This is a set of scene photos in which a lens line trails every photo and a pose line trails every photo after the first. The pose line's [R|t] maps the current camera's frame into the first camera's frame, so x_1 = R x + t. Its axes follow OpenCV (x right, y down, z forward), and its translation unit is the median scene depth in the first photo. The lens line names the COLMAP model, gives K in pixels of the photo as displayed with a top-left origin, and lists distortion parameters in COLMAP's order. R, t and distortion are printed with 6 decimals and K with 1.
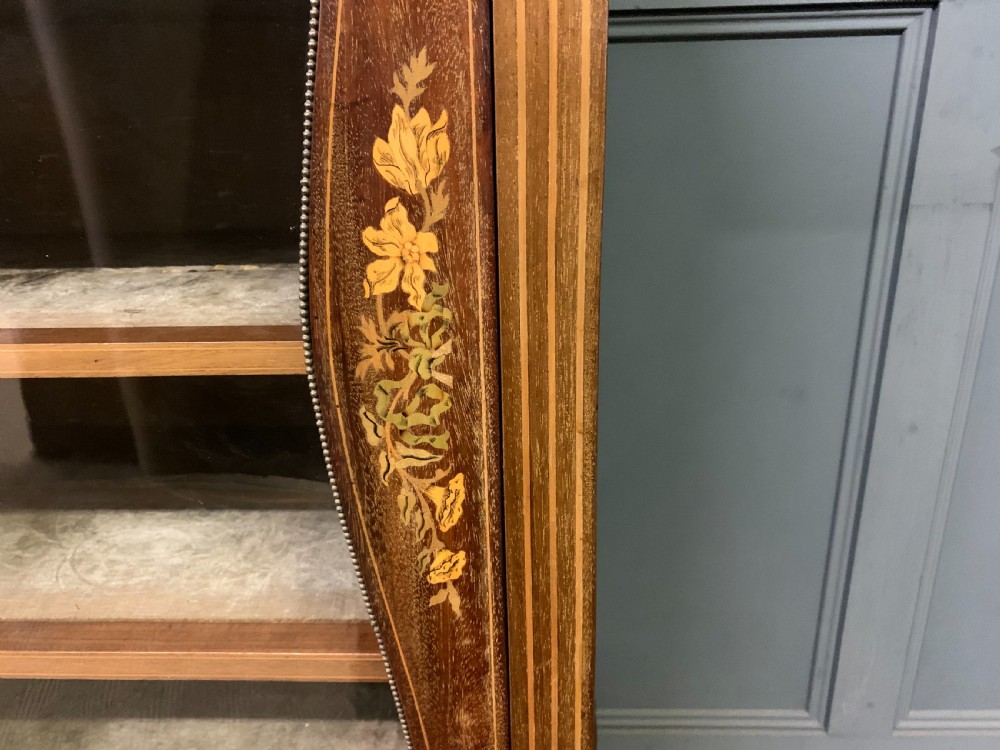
lens RADIAL K [[770.2, 0, 502.5], [0, 770.2, 381.1], [0, 0, 1]] dist [0.085227, -0.131254]
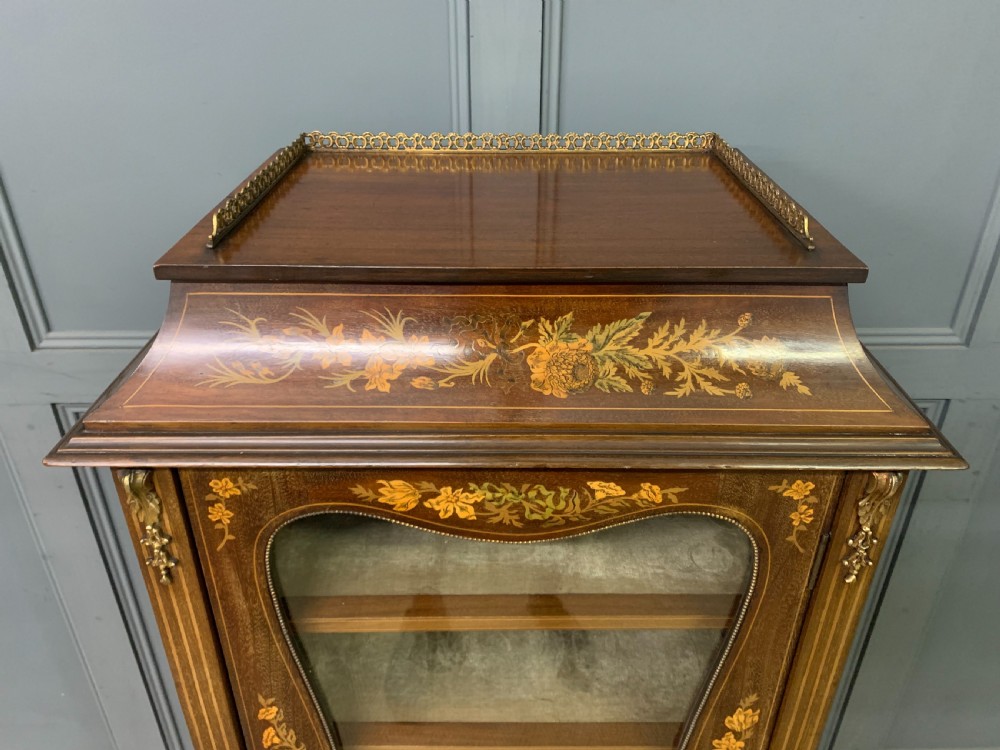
lens RADIAL K [[780.5, 0, 502.7], [0, 780.5, 388.0], [0, 0, 1]] dist [0.093297, -0.189499]
pose [[0.998259, -0.001093, 0.058974, -0.897174], [-0.009338, 0.984292, 0.176298, -1.556423], [-0.058240, -0.176542, 0.982569, -1.040005]]
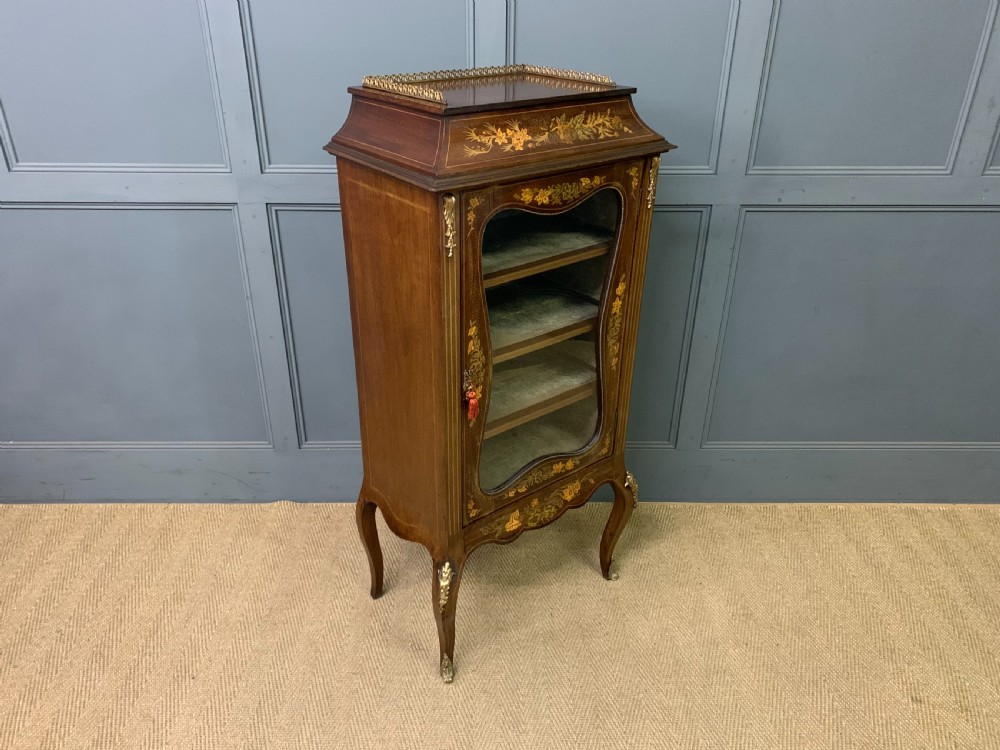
lens RADIAL K [[754.5, 0, 488.8], [0, 754.5, 381.1], [0, 0, 1]] dist [0.103730, -0.156901]
pose [[0.754306, -0.279321, 0.594141, -4.126233], [0.199004, 0.959681, 0.198521, -0.885564], [-0.625636, -0.031509, 0.779478, -2.657892]]
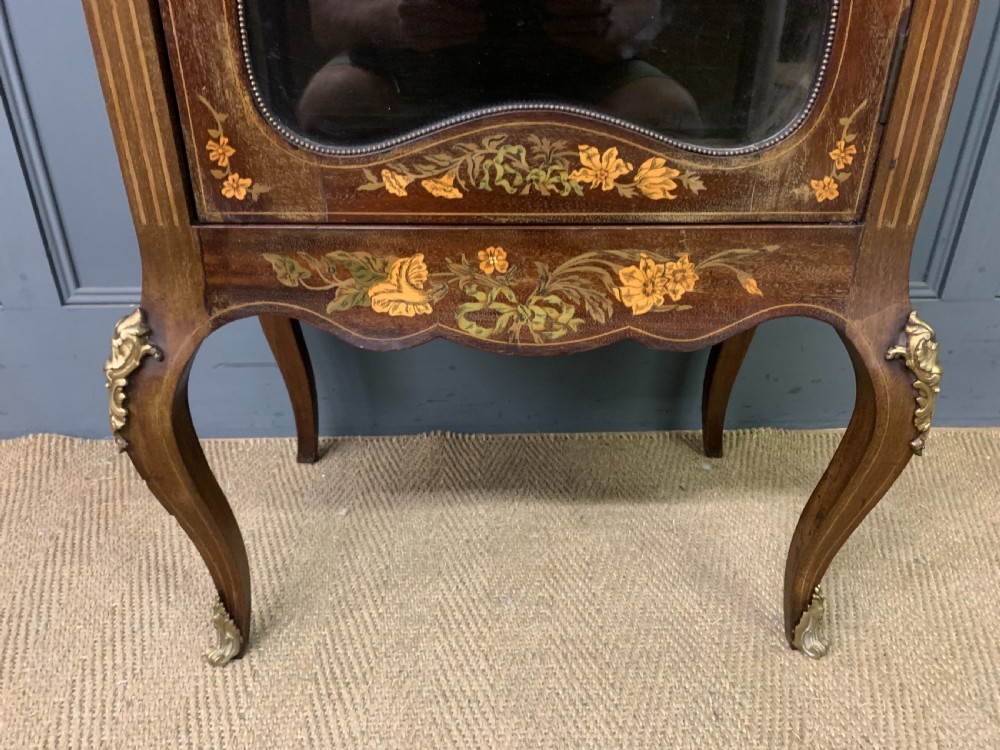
lens RADIAL K [[770.2, 0, 502.5], [0, 770.2, 381.1], [0, 0, 1]] dist [0.085227, -0.131254]
pose [[0.996937, -0.006452, 0.077938, -0.926312], [-0.003787, 0.991439, 0.130516, 1.193133], [-0.078113, -0.130411, 0.988378, -0.331622]]
